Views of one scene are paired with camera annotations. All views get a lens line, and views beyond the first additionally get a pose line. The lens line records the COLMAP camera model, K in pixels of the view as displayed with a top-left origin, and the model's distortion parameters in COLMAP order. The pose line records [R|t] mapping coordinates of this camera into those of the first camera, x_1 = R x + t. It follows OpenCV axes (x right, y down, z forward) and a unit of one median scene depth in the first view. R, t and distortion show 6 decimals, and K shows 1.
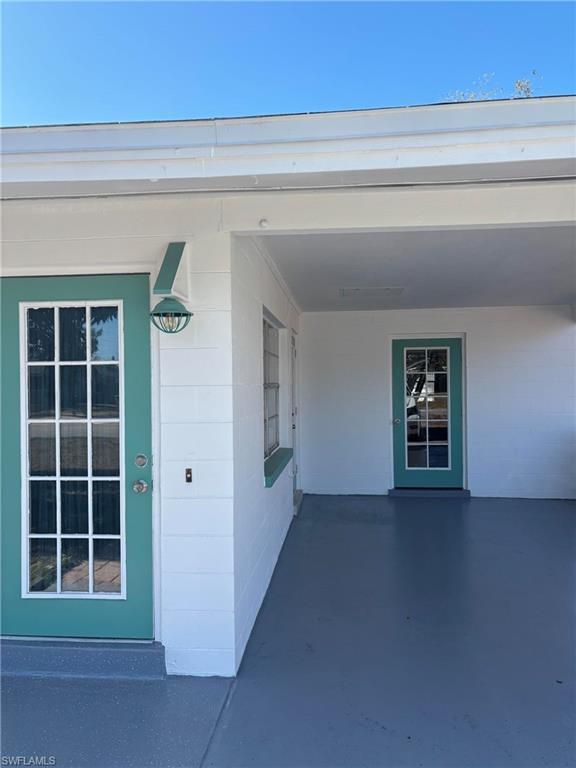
lens RADIAL K [[580.2, 0, 288.0], [0, 580.2, 384.0], [0, 0, 1]] dist [0.060532, -0.039868]
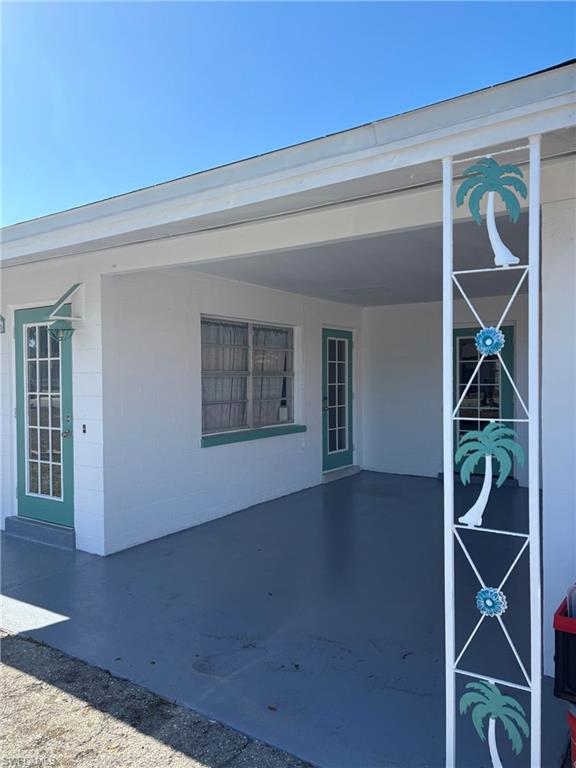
lens RADIAL K [[589.5, 0, 286.9], [0, 589.5, 387.9], [0, 0, 1]] dist [0.071568, -0.077866]
pose [[0.866128, 0.011792, -0.499684, 1.105309], [0.001097, 0.999674, 0.025494, 0.003775], [0.499822, -0.022629, 0.865833, -0.131457]]
